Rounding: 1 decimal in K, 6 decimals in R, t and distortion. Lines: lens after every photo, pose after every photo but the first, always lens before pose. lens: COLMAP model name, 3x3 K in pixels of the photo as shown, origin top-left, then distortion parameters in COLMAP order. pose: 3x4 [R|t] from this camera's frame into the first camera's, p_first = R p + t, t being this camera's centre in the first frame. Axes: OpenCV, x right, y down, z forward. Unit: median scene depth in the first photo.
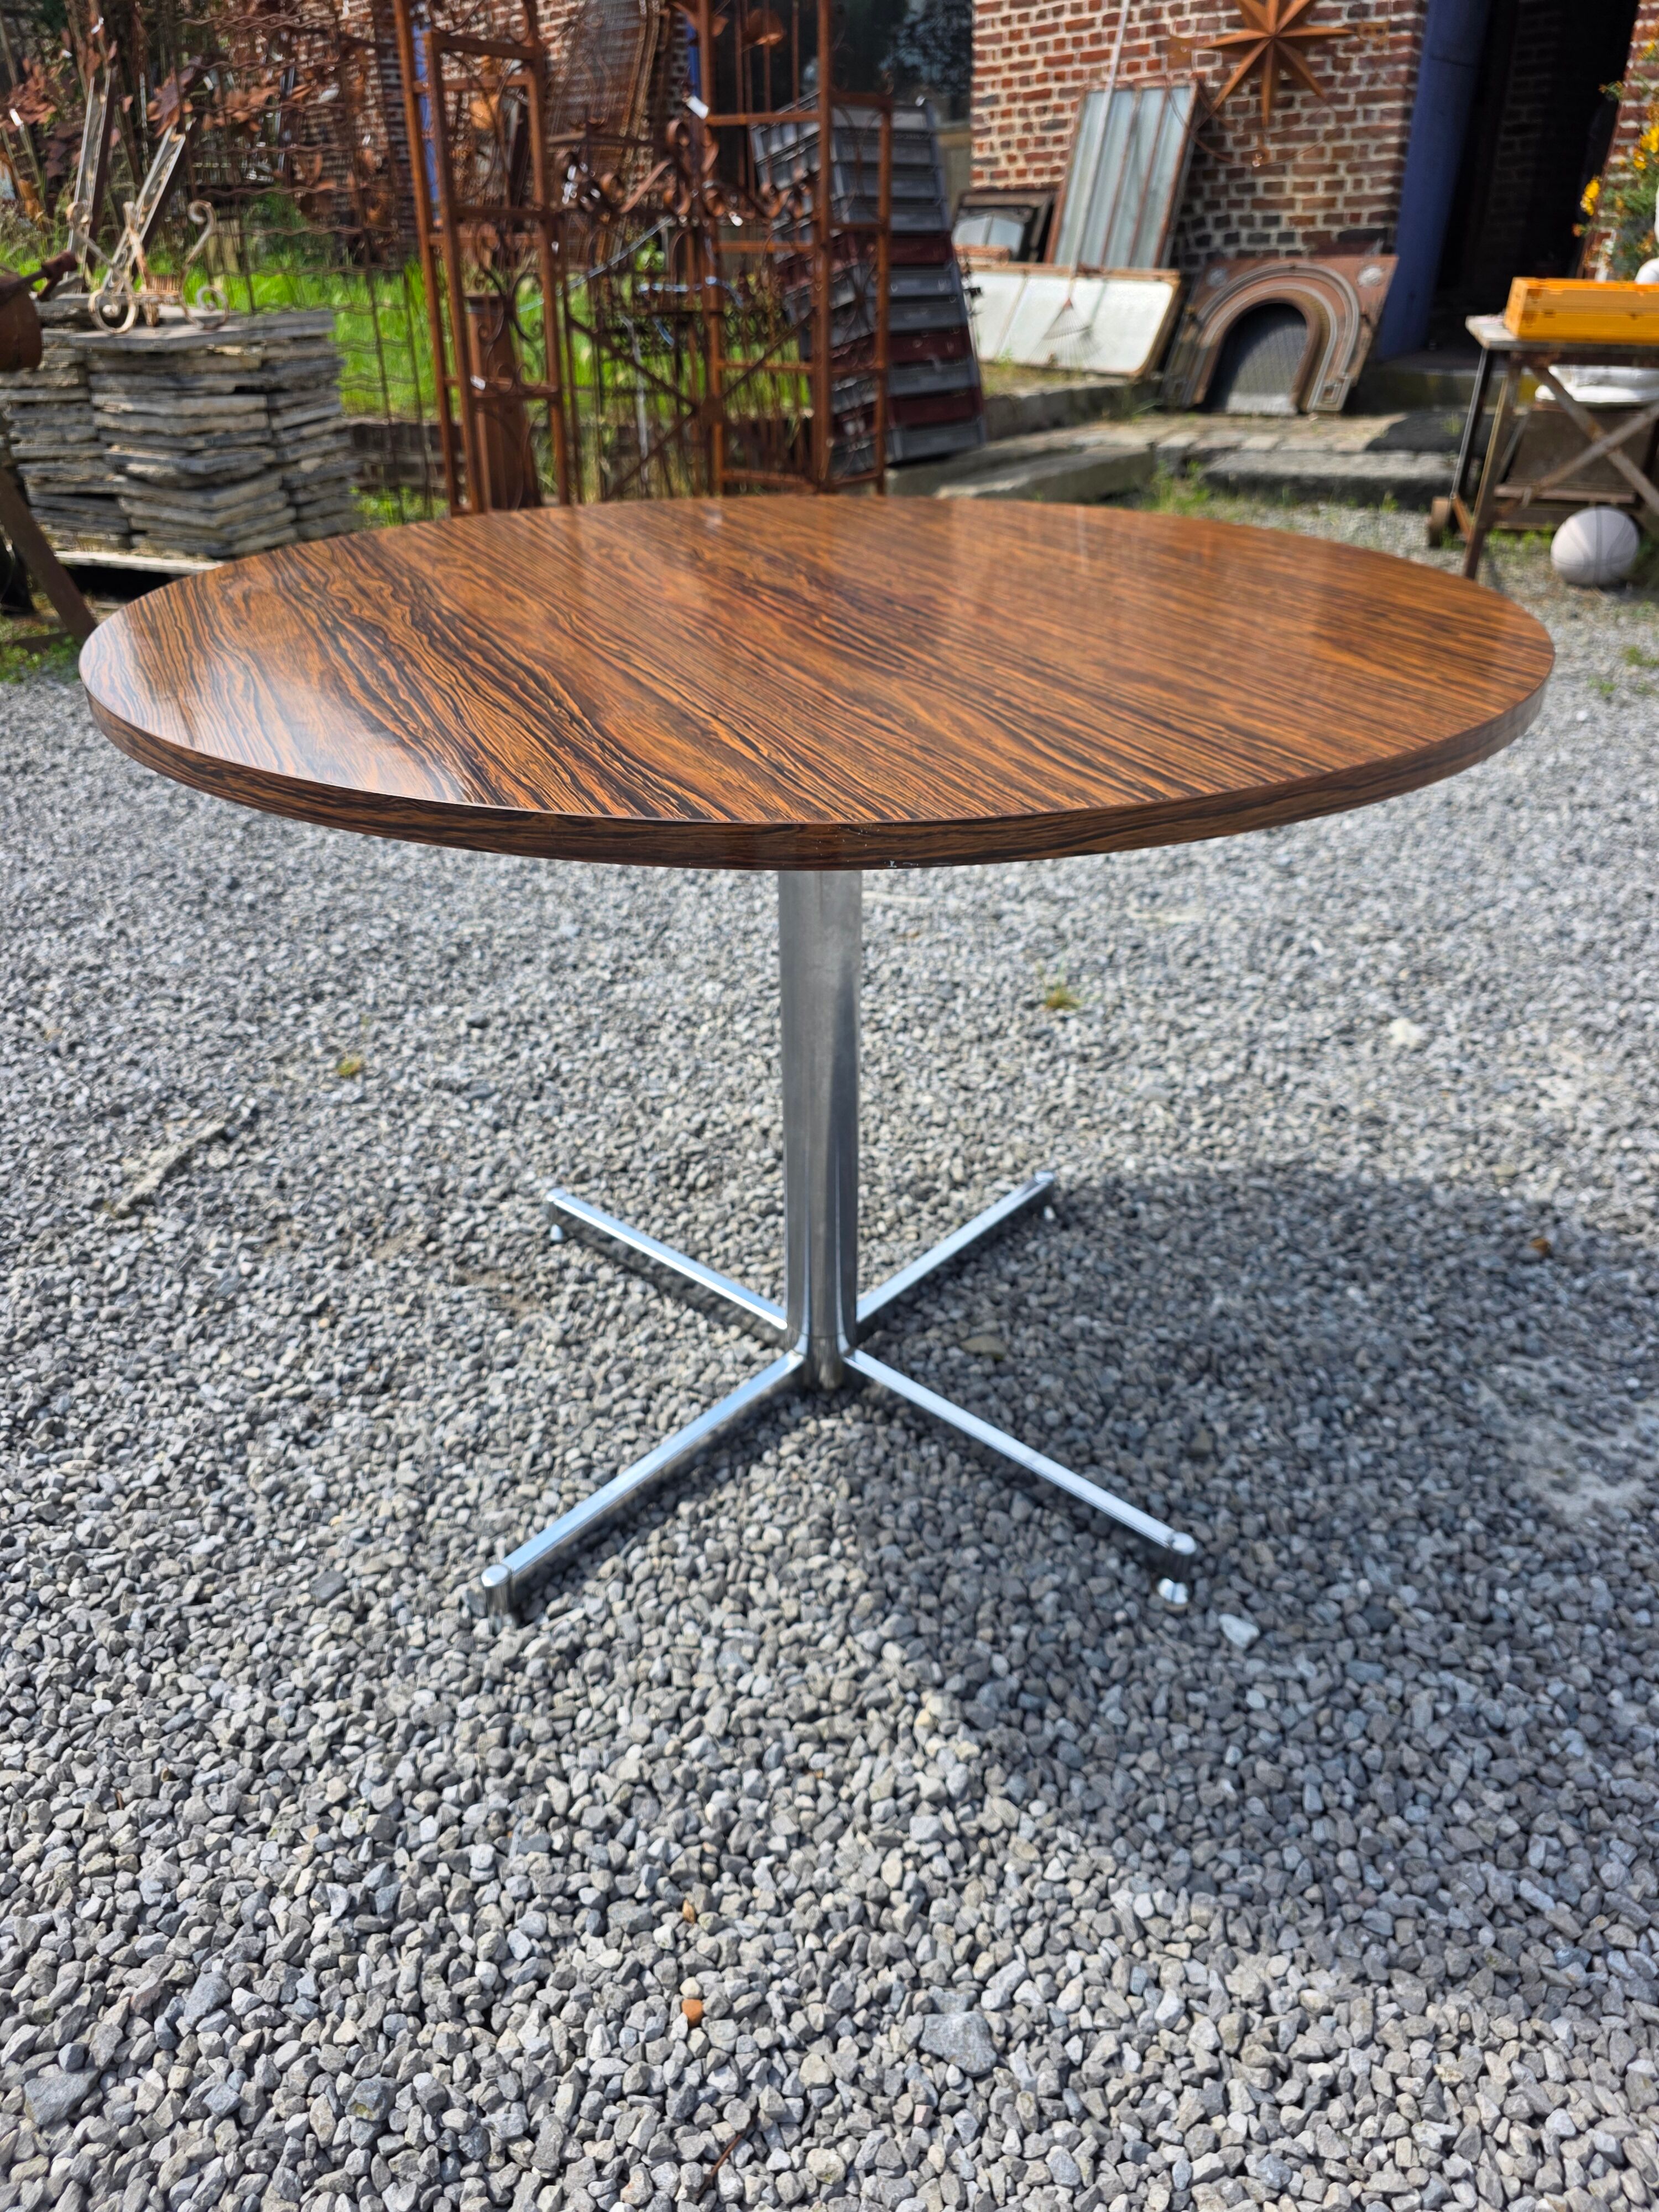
lens RADIAL K [[1516.4, 0, 792.6], [0, 1516.4, 1127.7], [0, 0, 1]] dist [0.036608, -0.029805]
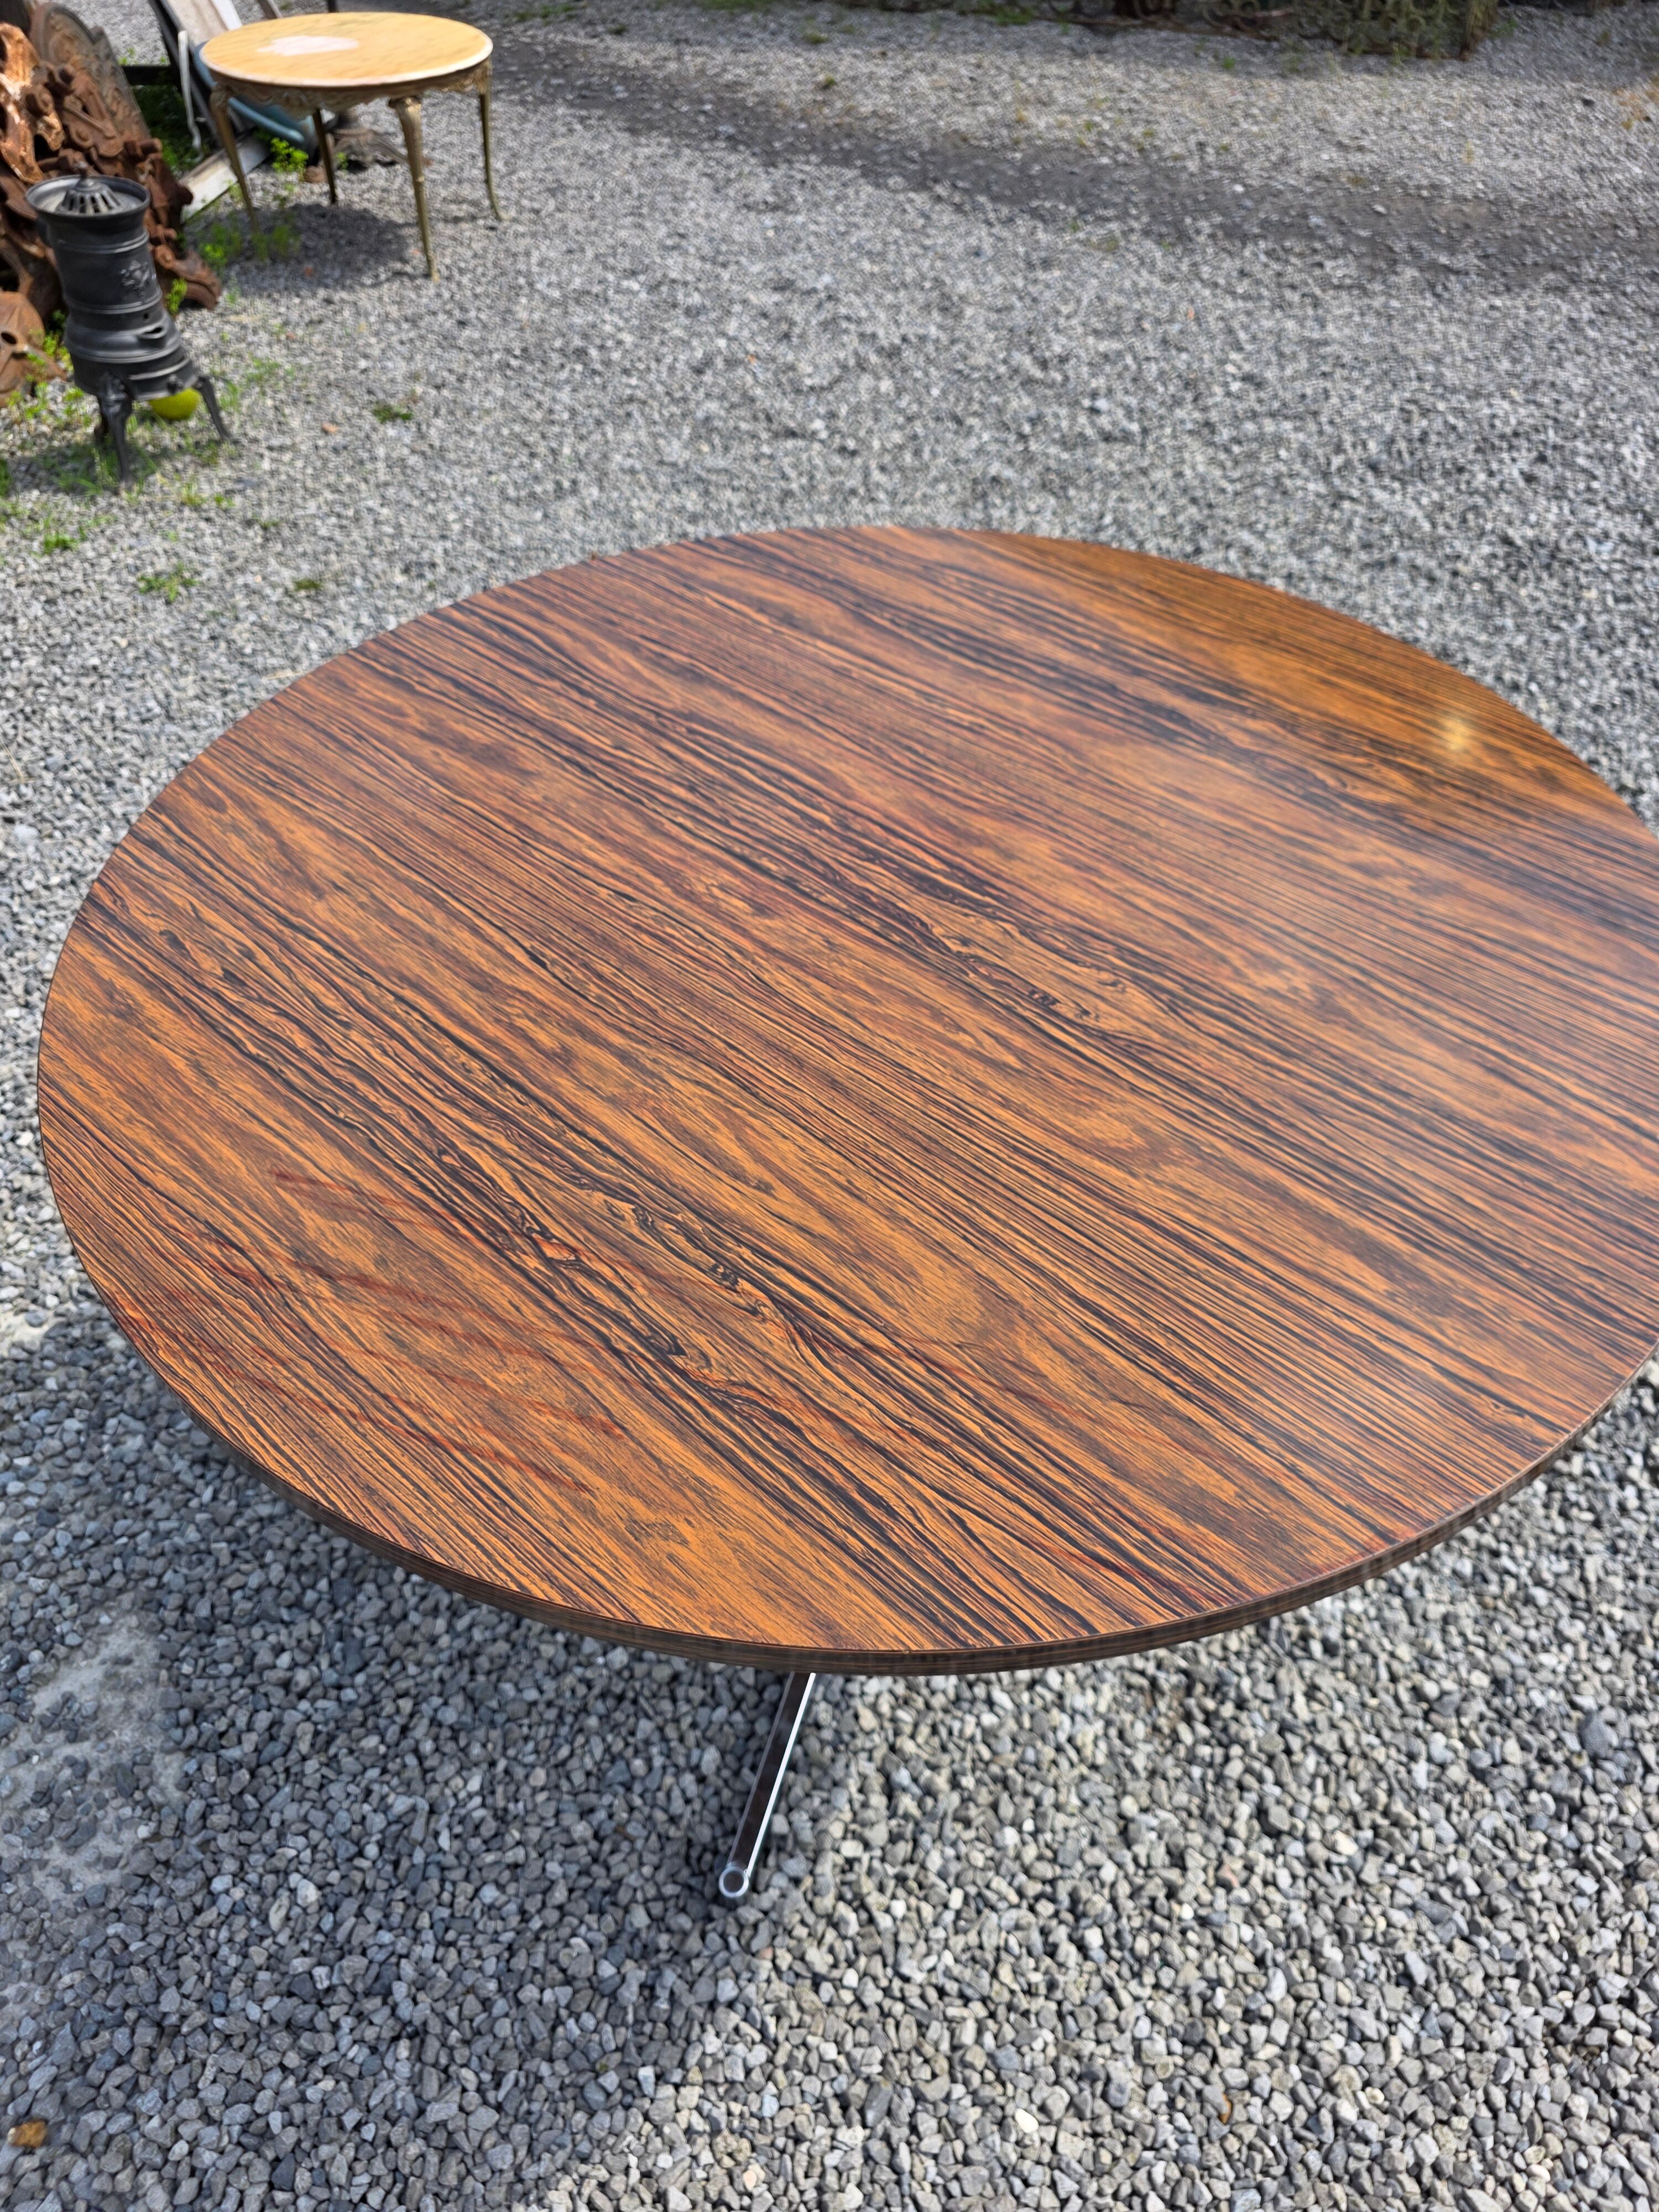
lens RADIAL K [[1532.9, 0, 840.2], [0, 1532.9, 1101.4], [0, 0, 1]] dist [0.029200, -0.027431]
pose [[-0.910308, 0.304608, -0.280272, 0.251034], [-0.197722, 0.274873, 0.940931, -0.887994], [0.363654, 0.911953, -0.189992, 1.000830]]
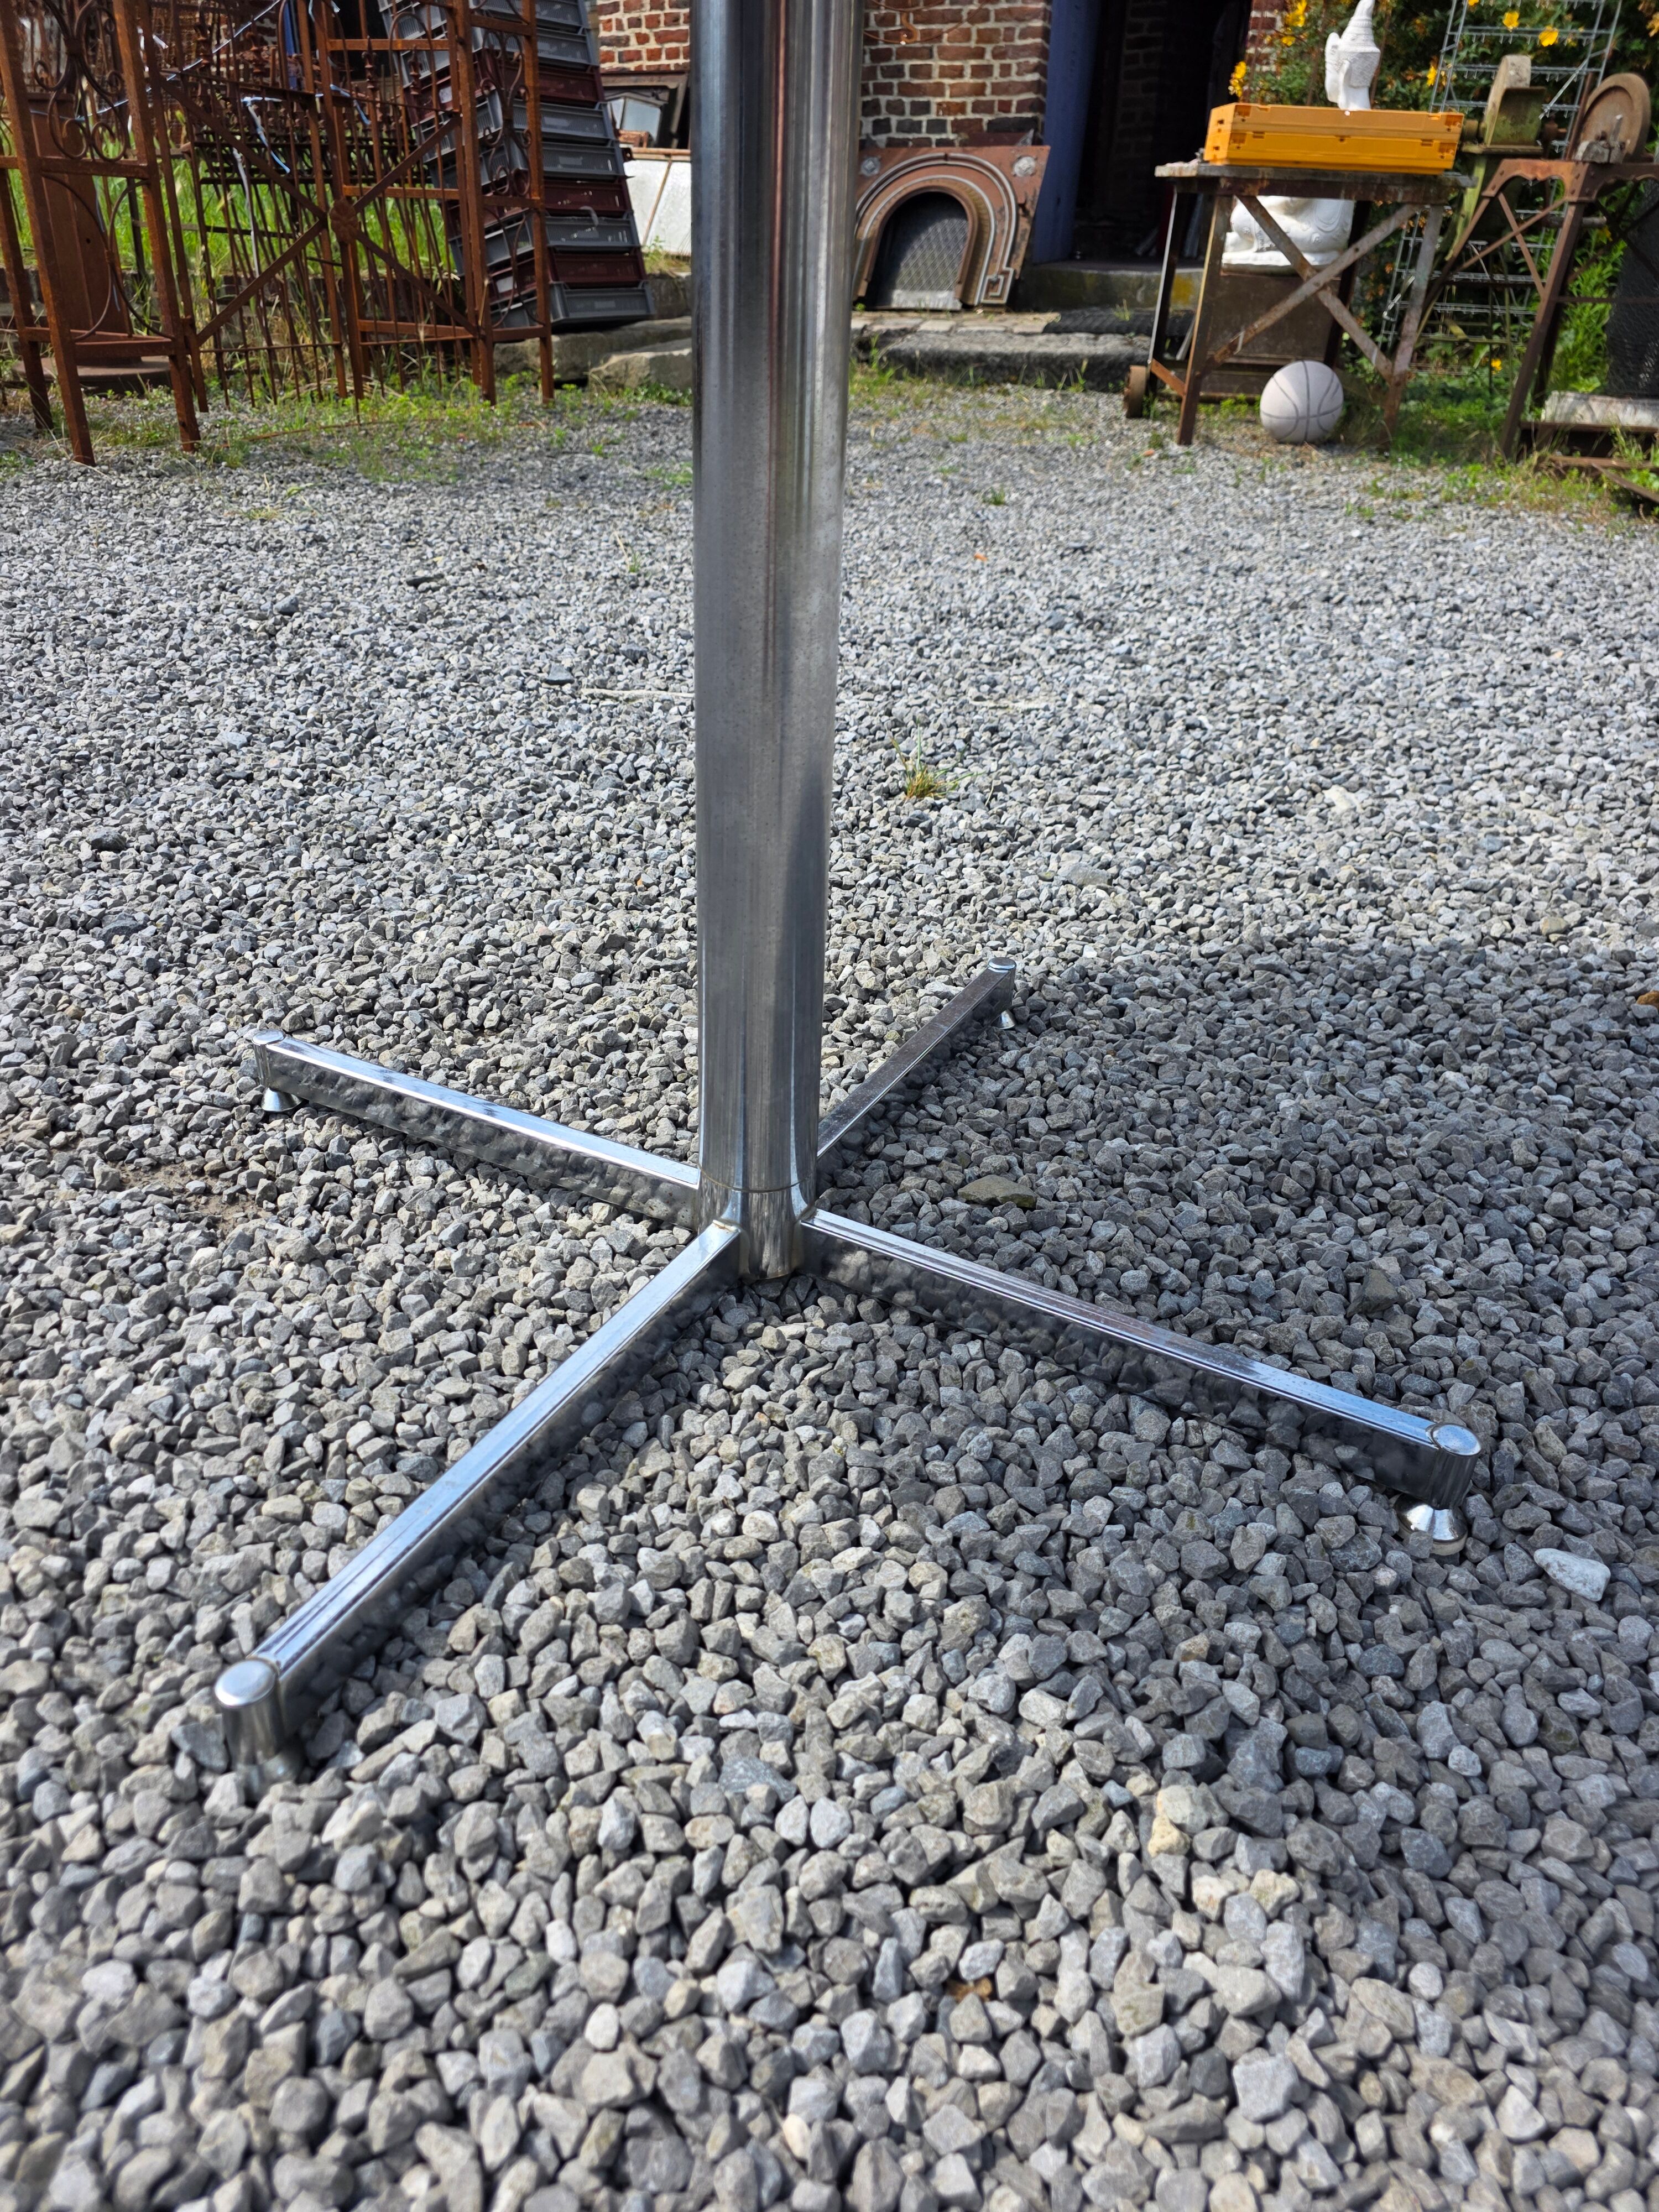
lens RADIAL K [[1516.4, 0, 786.2], [0, 1516.4, 1105.8], [0, 0, 1]] dist [0.036608, -0.029805]
pose [[0.974853, -0.082762, 0.206912, -0.095767], [0.084082, 0.996456, 0.002425, 0.105818], [-0.206380, 0.015034, 0.978357, 0.413729]]
